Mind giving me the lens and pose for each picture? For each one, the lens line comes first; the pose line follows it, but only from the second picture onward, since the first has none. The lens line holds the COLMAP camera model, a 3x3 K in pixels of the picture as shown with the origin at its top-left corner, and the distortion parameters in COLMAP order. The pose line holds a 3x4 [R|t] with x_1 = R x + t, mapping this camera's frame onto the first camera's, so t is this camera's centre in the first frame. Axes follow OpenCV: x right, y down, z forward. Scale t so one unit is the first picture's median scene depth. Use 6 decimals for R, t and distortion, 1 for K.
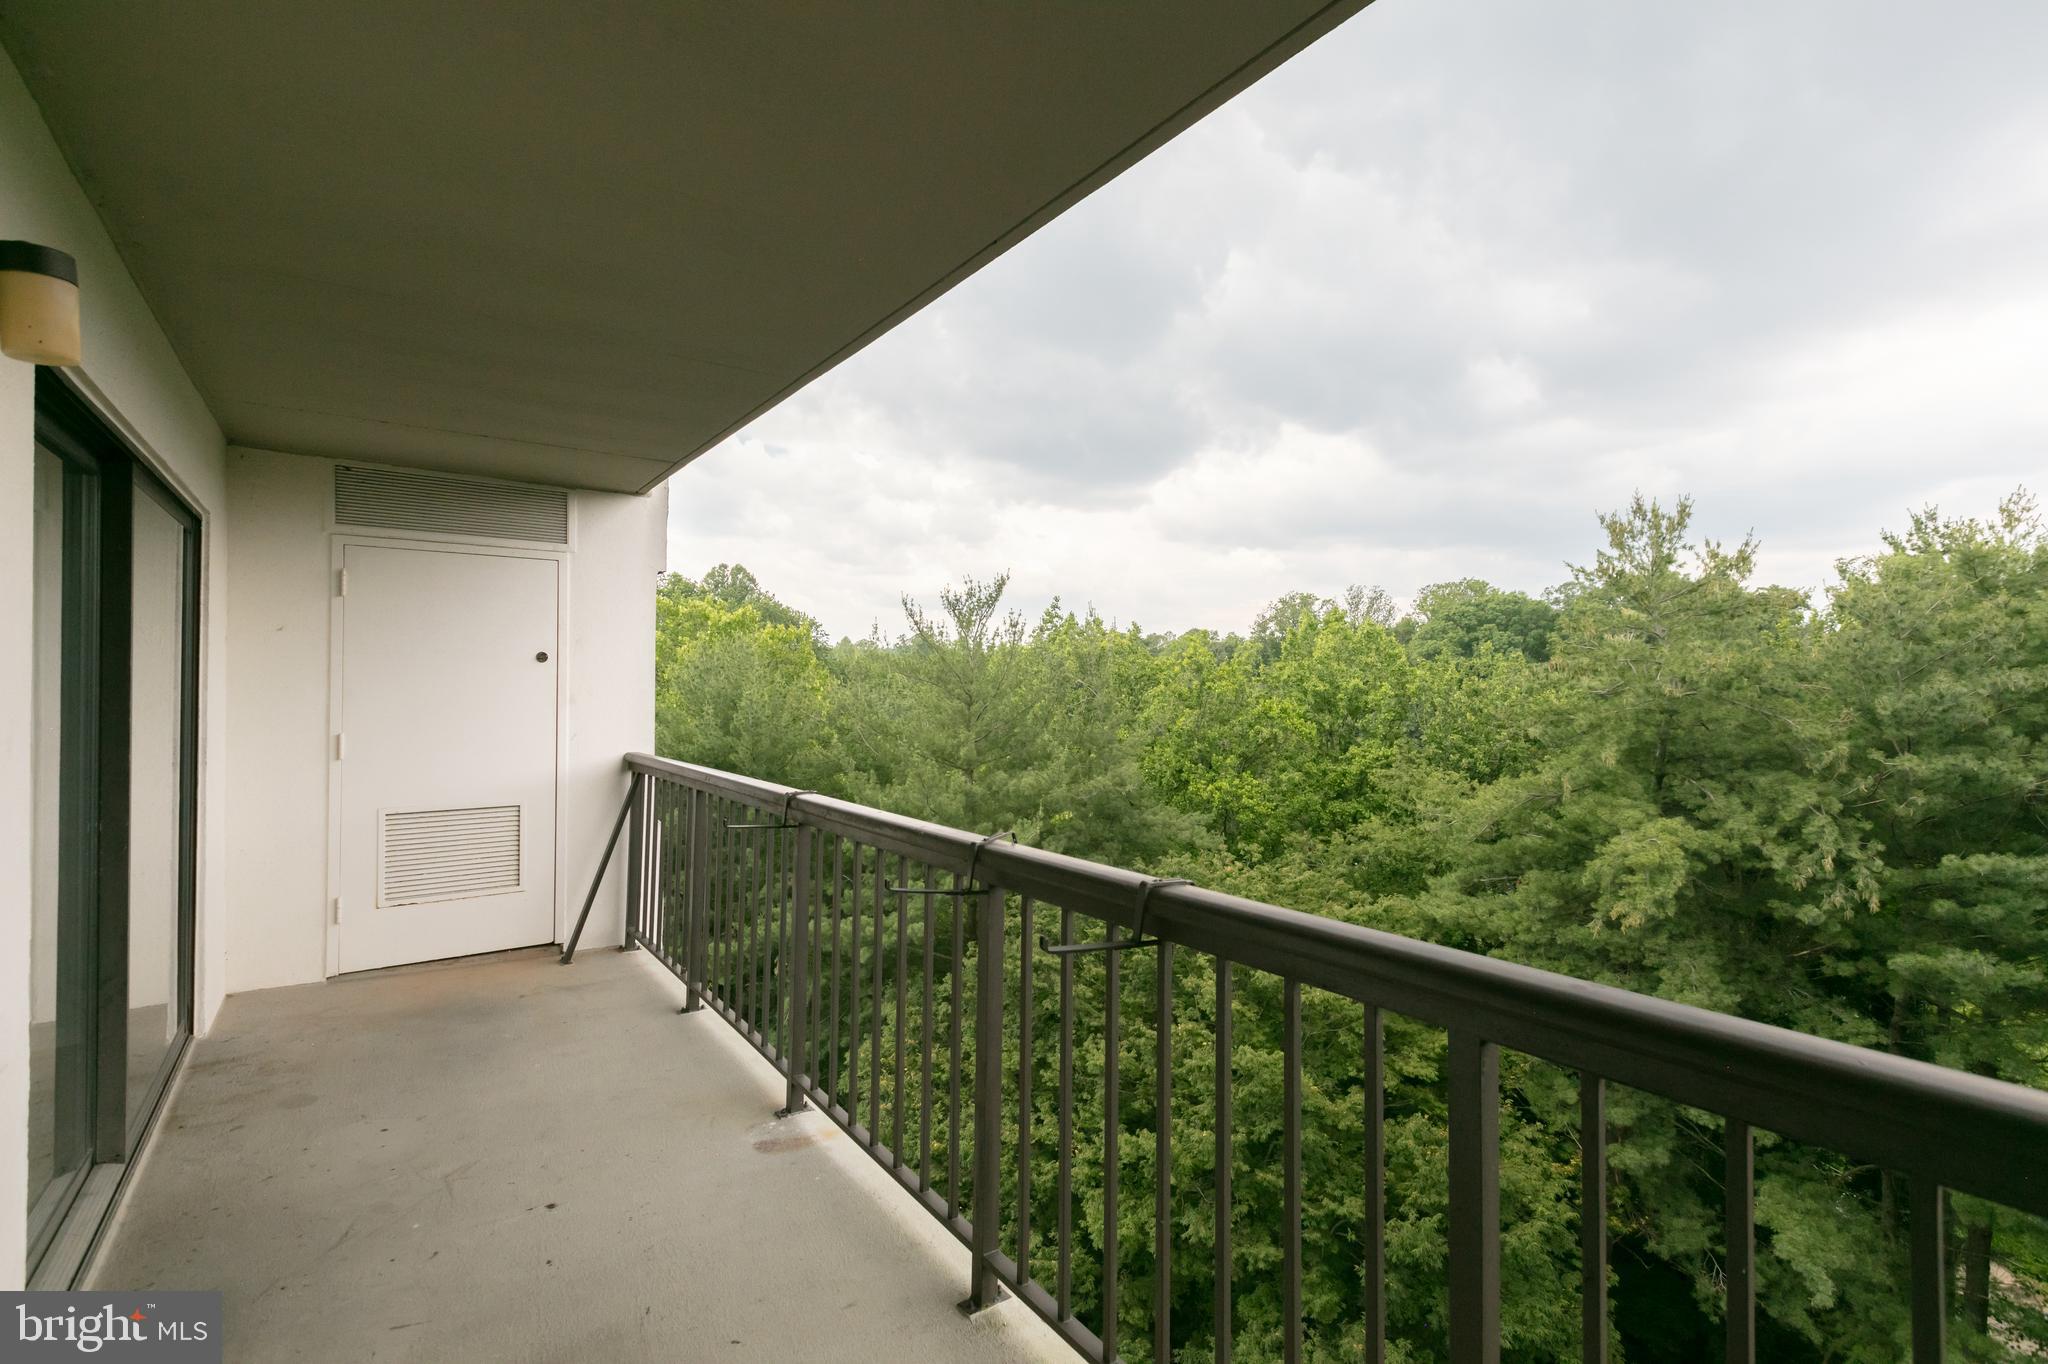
lens RADIAL K [[930.2, 0, 1024.0], [0, 930.2, 682.0], [0, 0, 1]] dist [0.000437, -0.000830]
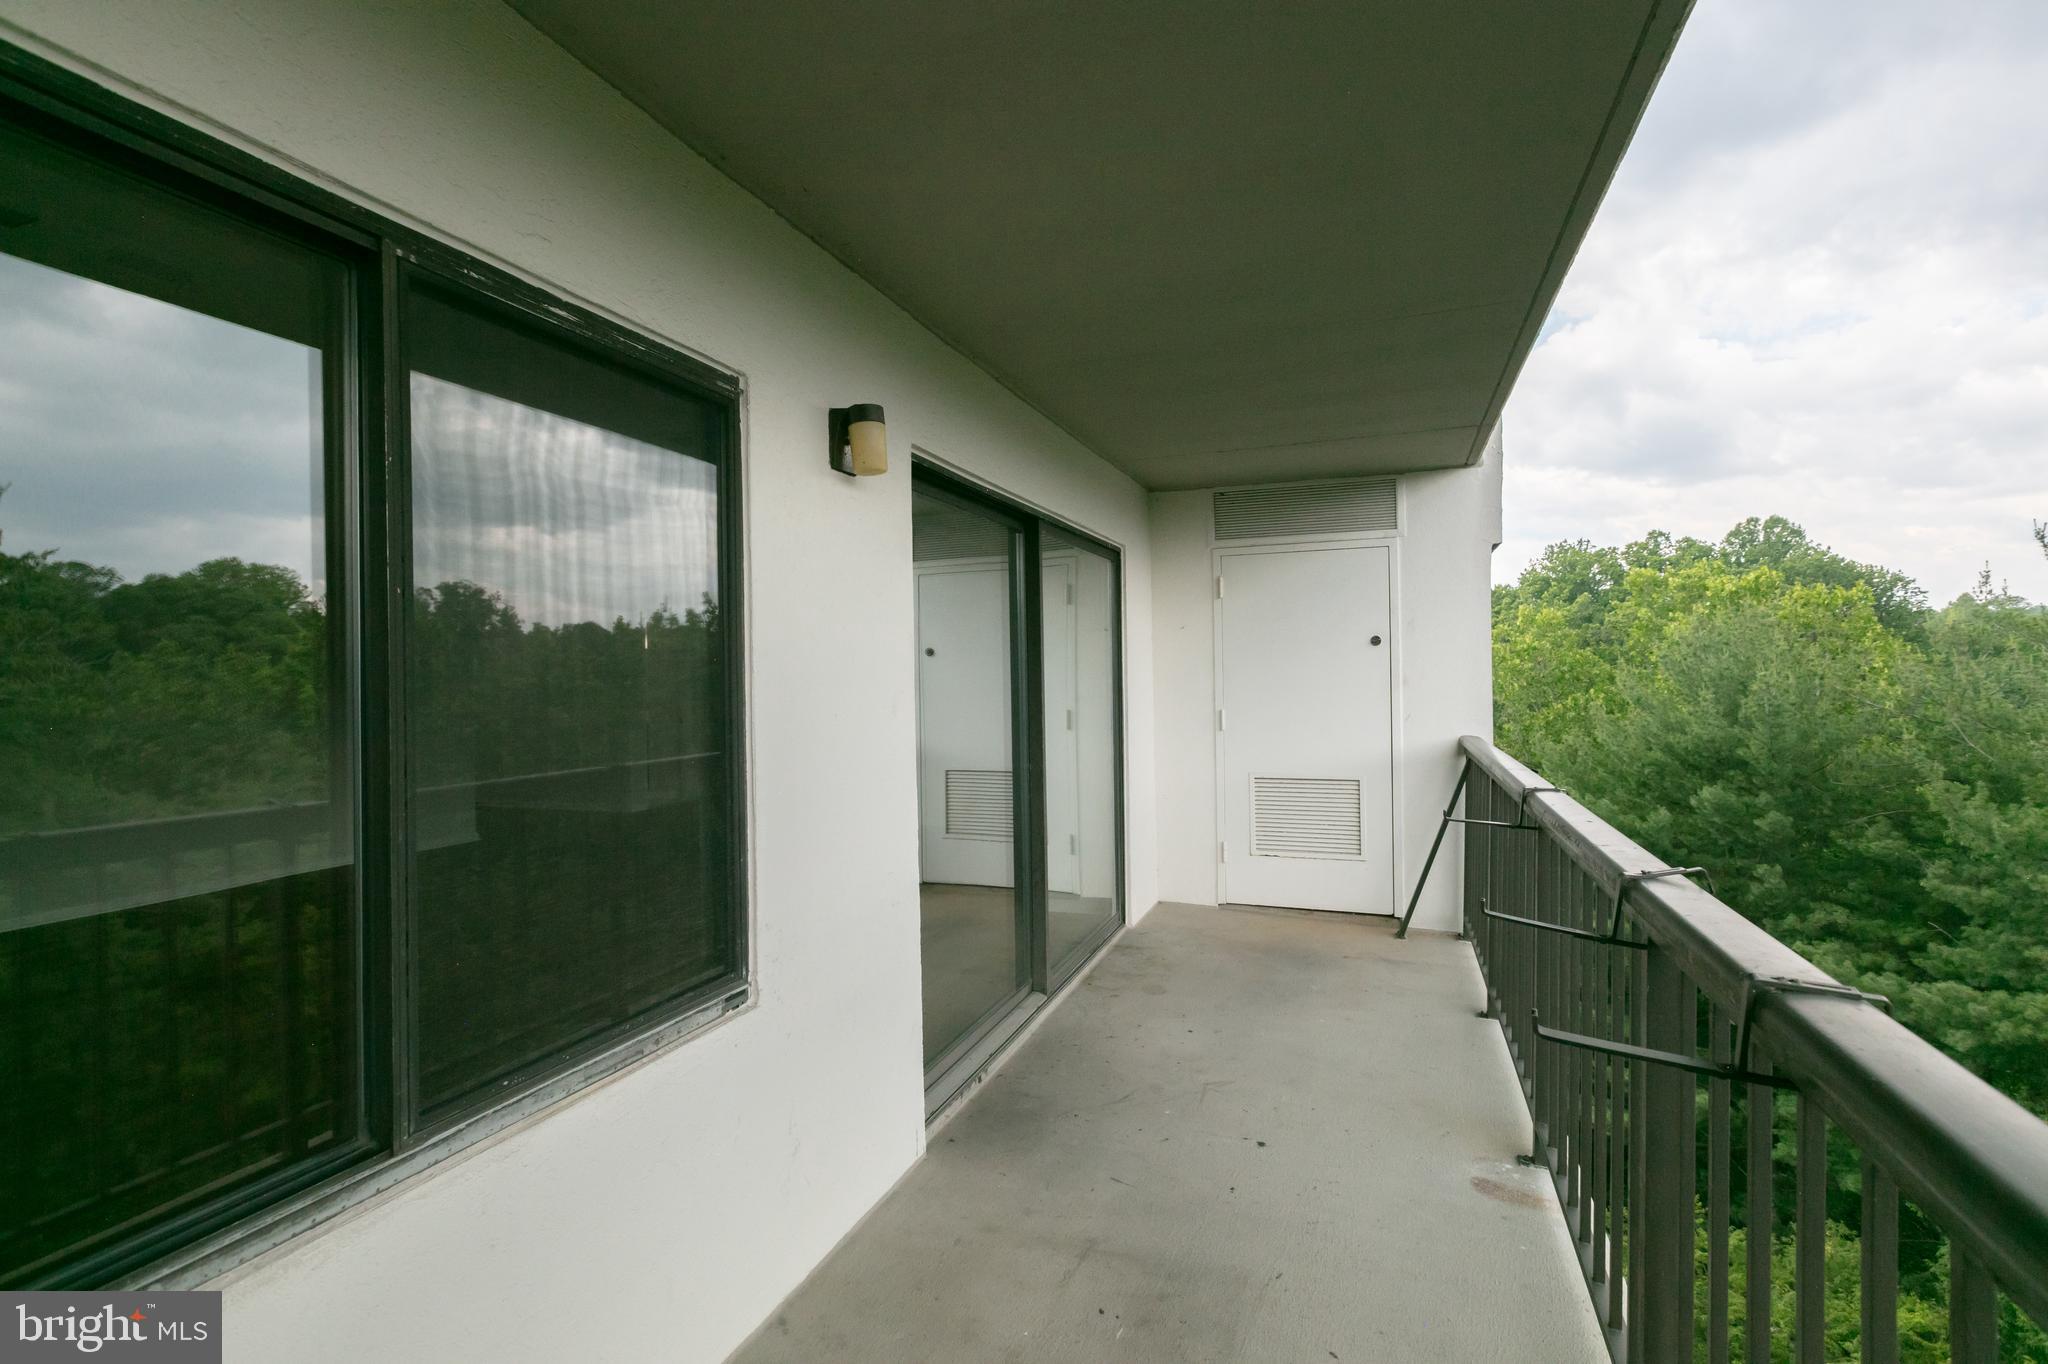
lens RADIAL K [[915.4, 0, 1024.0], [0, 915.4, 682.0], [0, 0, 1]] dist [0.000437, -0.000167]
pose [[0.541492, -0.005736, -0.840686, 0.134202], [0.019725, 0.999788, 0.005883, 0.006070], [0.840474, -0.019768, 0.541490, 0.108256]]
